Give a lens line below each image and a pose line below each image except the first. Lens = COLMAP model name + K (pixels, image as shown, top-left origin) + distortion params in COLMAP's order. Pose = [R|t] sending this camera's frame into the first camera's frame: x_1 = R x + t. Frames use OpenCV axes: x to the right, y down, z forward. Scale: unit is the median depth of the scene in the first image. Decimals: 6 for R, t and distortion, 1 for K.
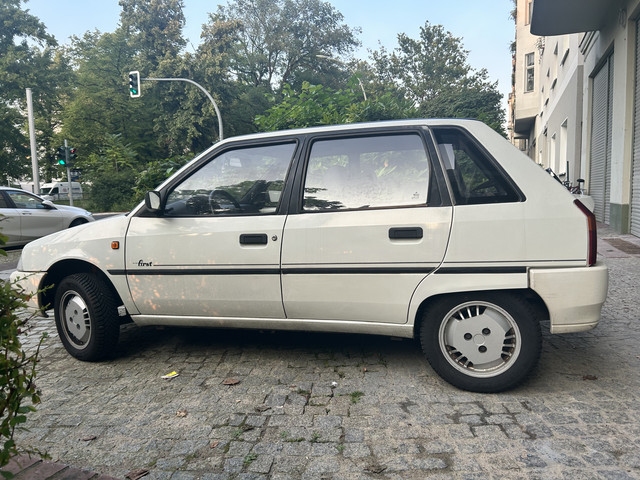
lens RADIAL K [[472.2, 0, 322.2], [0, 472.2, 235.3], [0, 0, 1]] dist [0.012474, -0.053600]
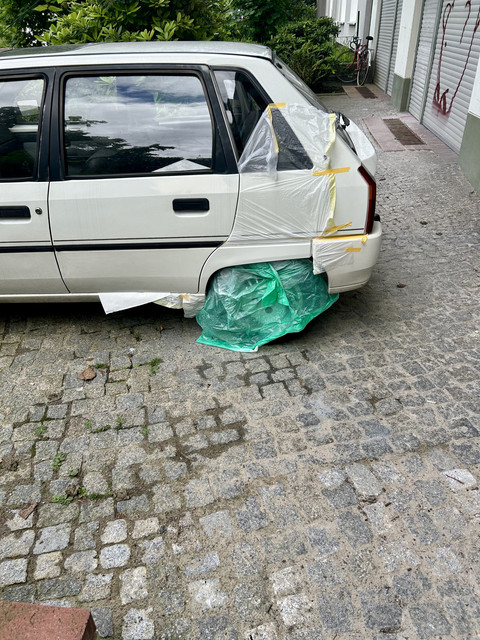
lens RADIAL K [[472.2, 0, 257.1], [0, 472.2, 314.2], [0, 0, 1]] dist [0.012474, -0.053600]
pose [[0.955637, -0.137974, 0.260232, 0.034592], [0.009472, 0.897439, 0.441036, -0.241833], [-0.294394, -0.419005, 0.858934, 0.090176]]
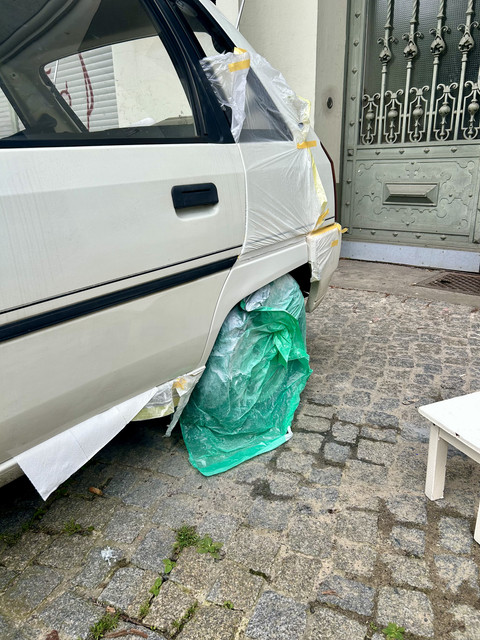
lens RADIAL K [[472.2, 0, 225.1], [0, 472.2, 311.5], [0, 0, 1]] dist [0.012474, -0.053600]
pose [[0.345567, -0.254551, 0.903210, -0.330048], [0.090501, 0.967059, 0.237920, -0.002636], [-0.934020, -0.000476, 0.357220, 0.877463]]
